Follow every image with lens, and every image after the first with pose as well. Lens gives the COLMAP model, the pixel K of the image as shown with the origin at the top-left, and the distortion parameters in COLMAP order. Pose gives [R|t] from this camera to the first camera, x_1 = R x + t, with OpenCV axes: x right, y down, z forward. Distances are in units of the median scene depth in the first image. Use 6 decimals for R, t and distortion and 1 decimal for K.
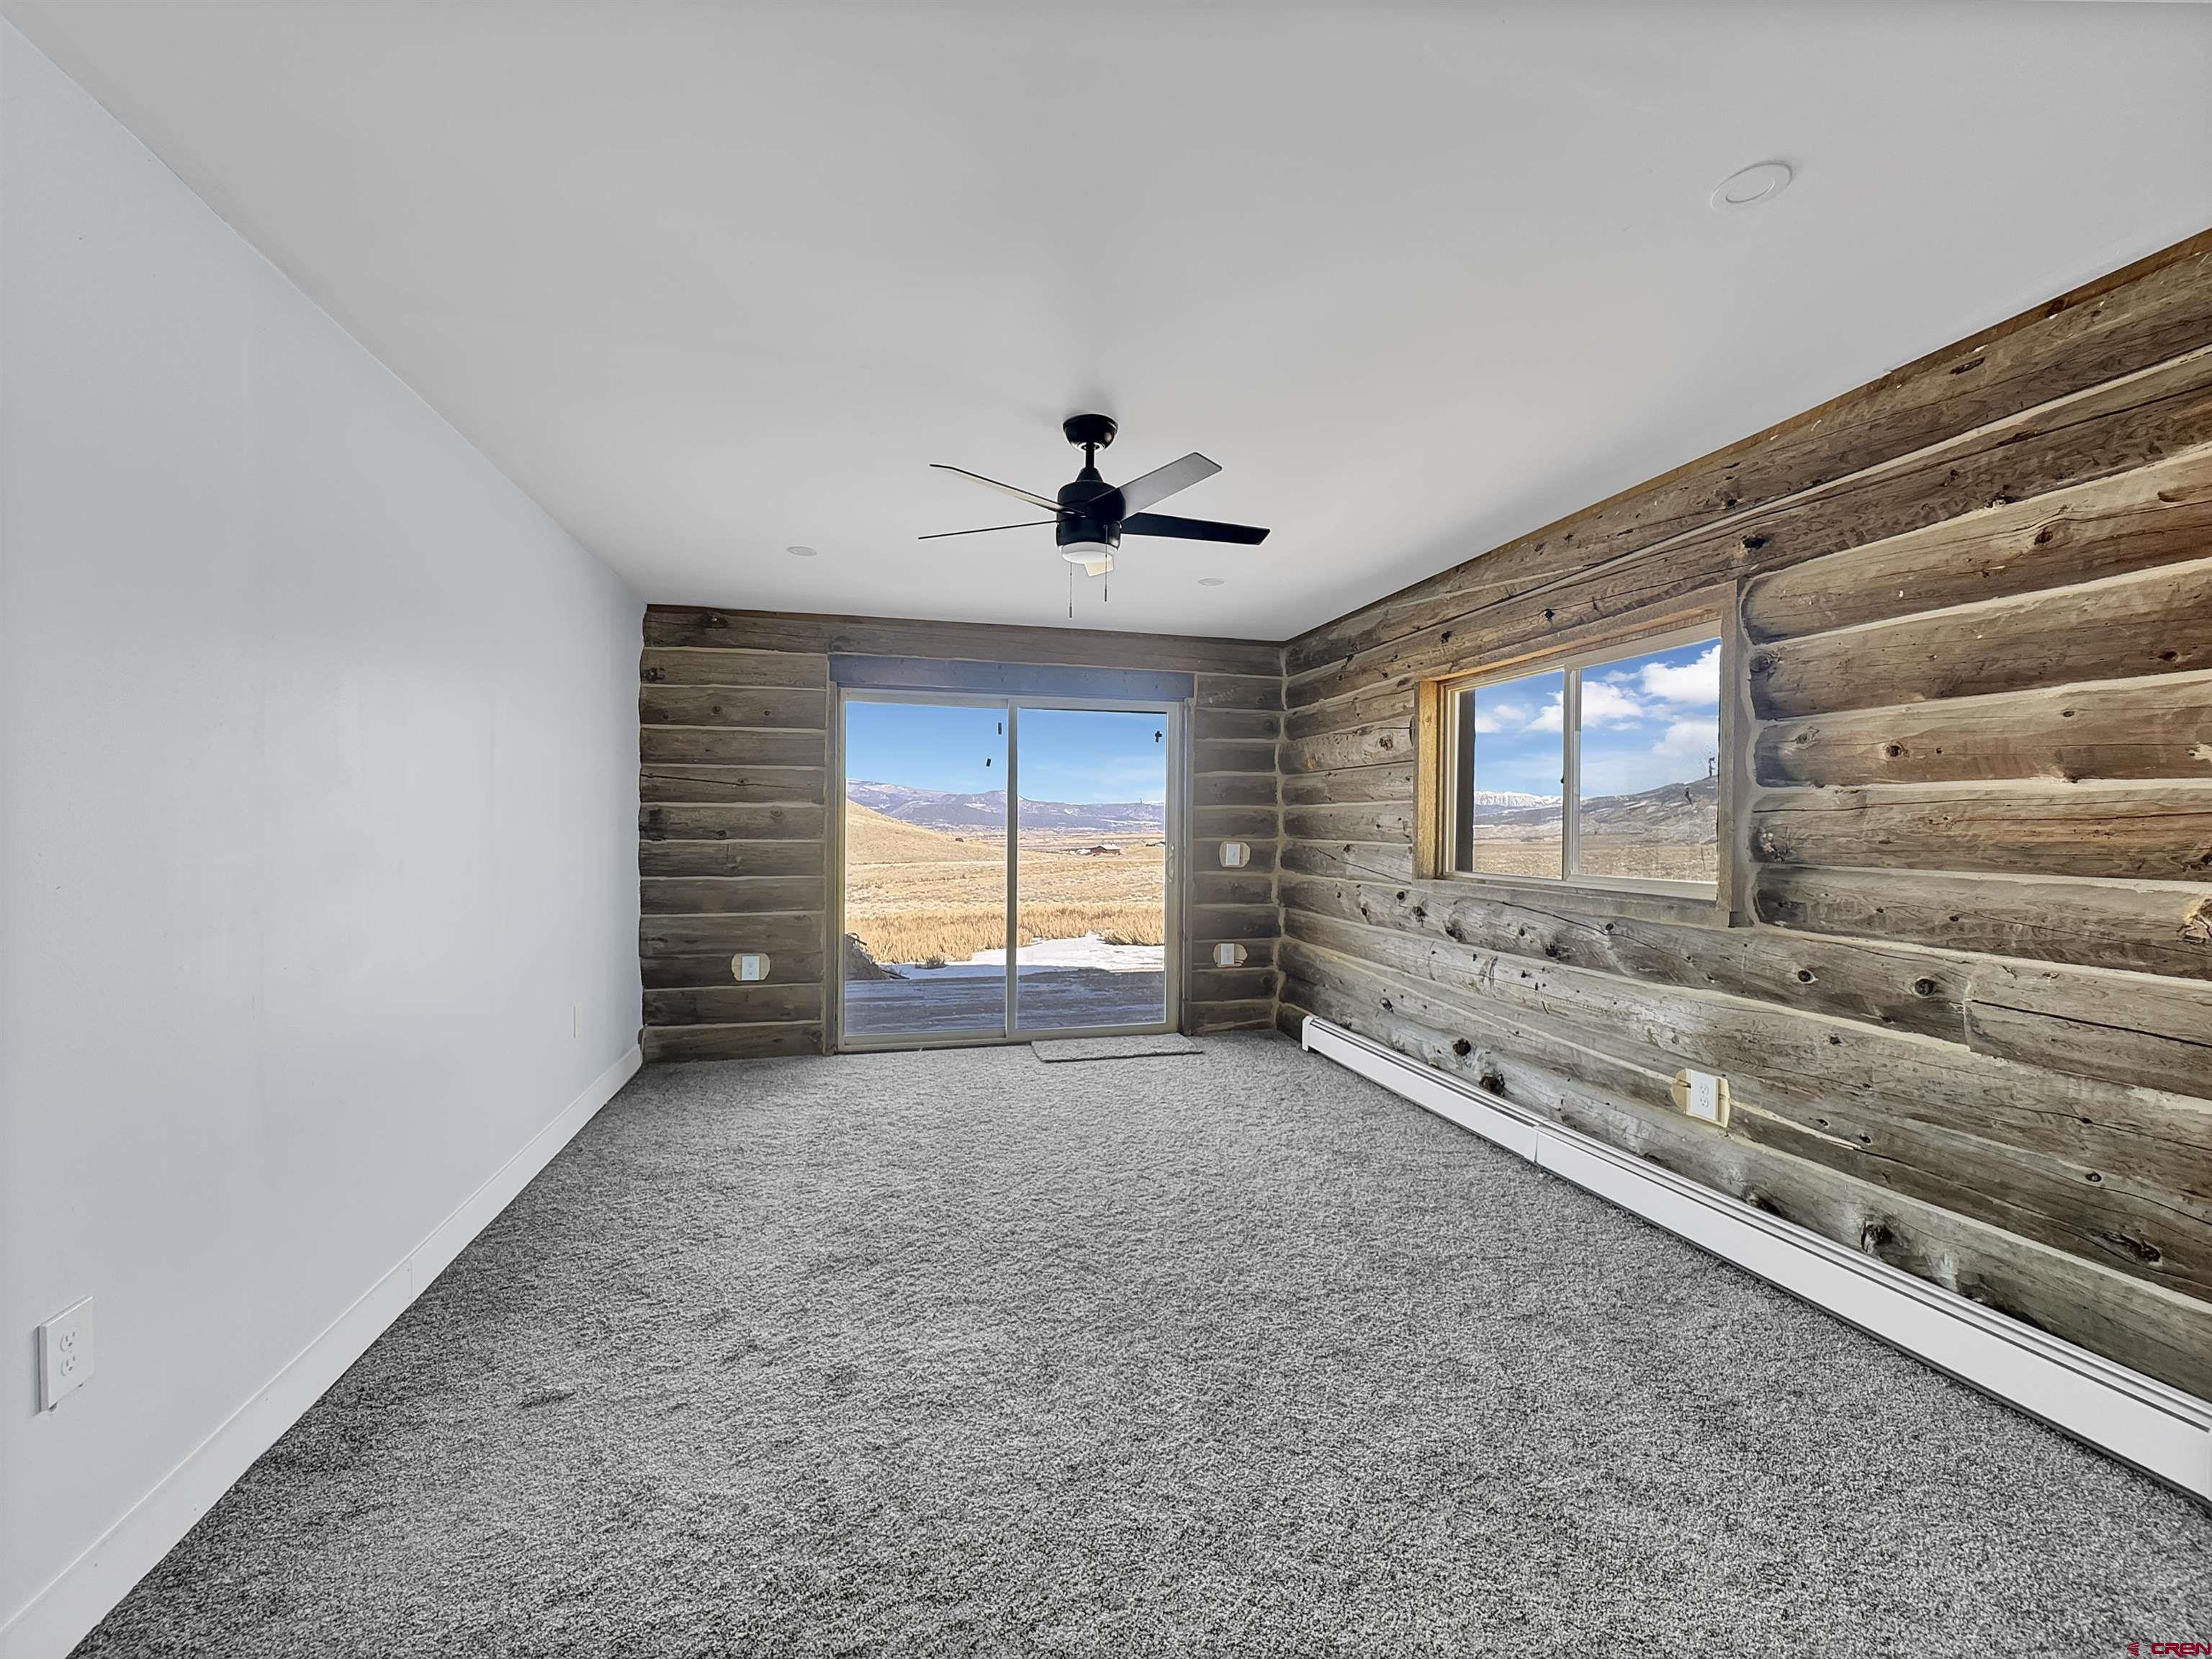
lens RADIAL K [[887.9, 0, 1106.5], [0, 887.9, 816.8], [0, 0, 1]] dist [-0.002306, 0.000358]
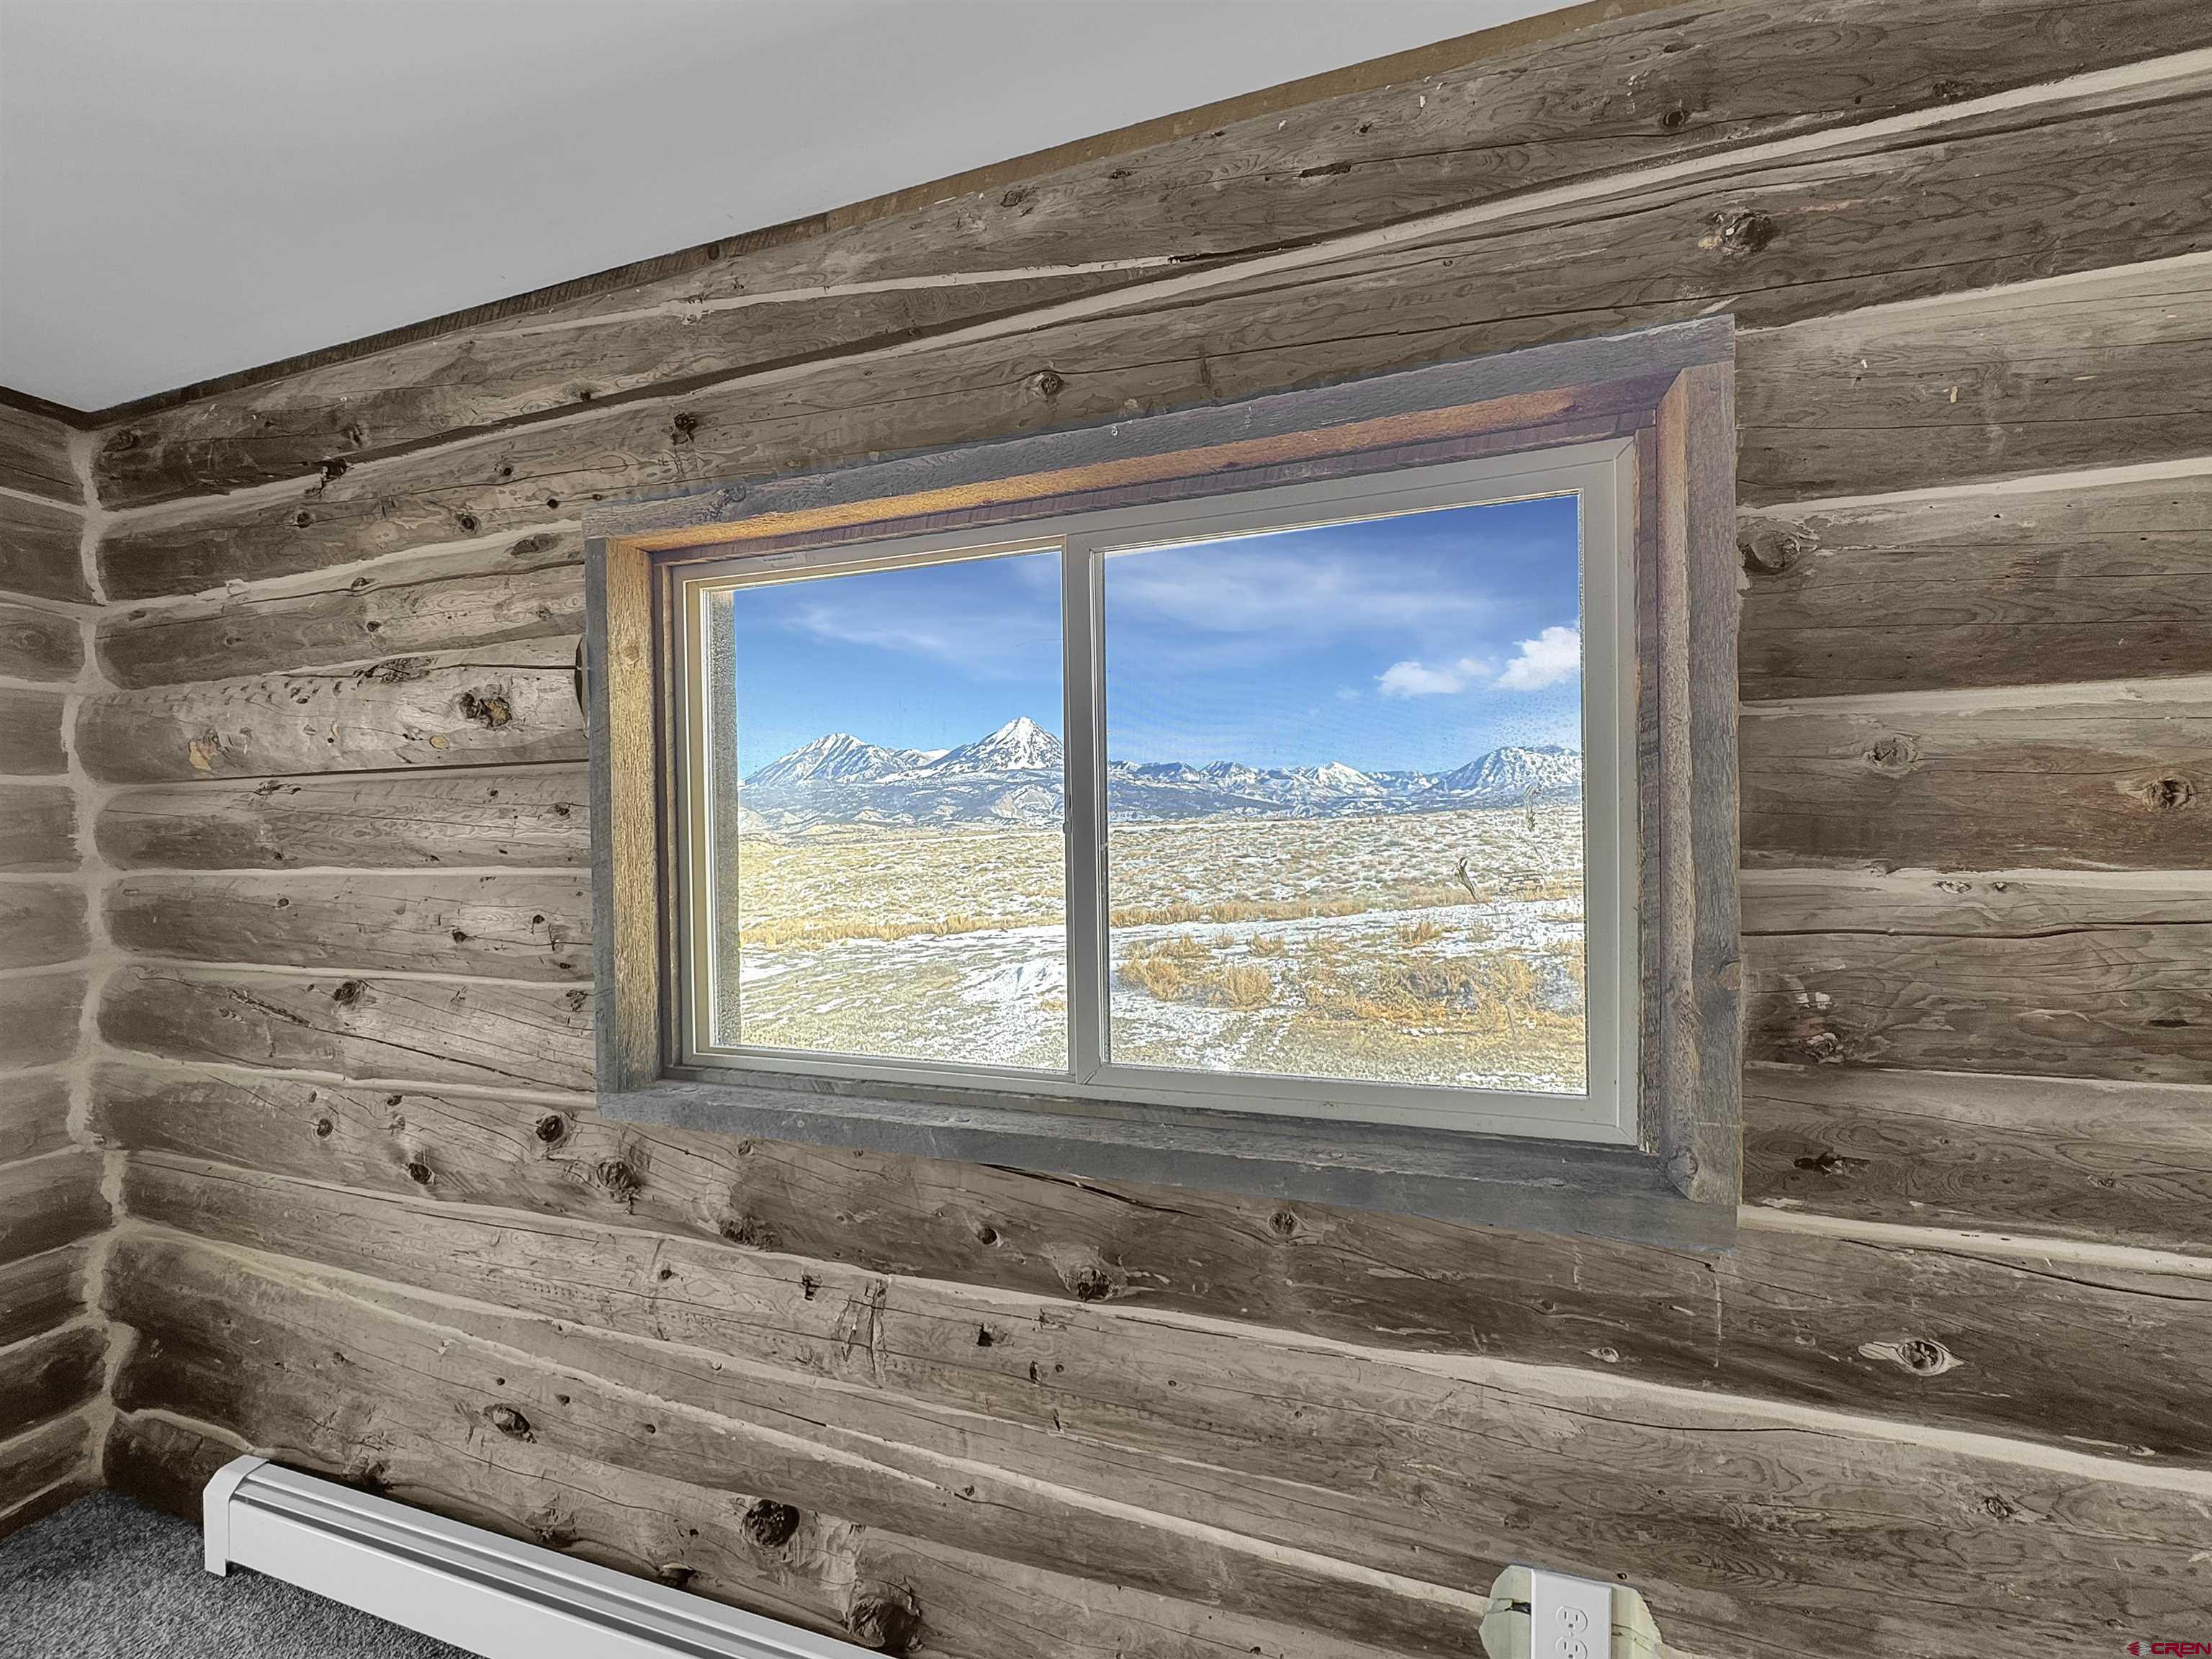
lens RADIAL K [[907.4, 0, 1102.3], [0, 907.4, 864.7], [0, 0, 1]] dist [-0.000920, -0.000077]
pose [[0.539894, -0.035790, 0.840971, 0.137389], [0.009795, 0.999295, 0.036240, -0.030291], [-0.841676, -0.011328, 0.539865, 0.582144]]
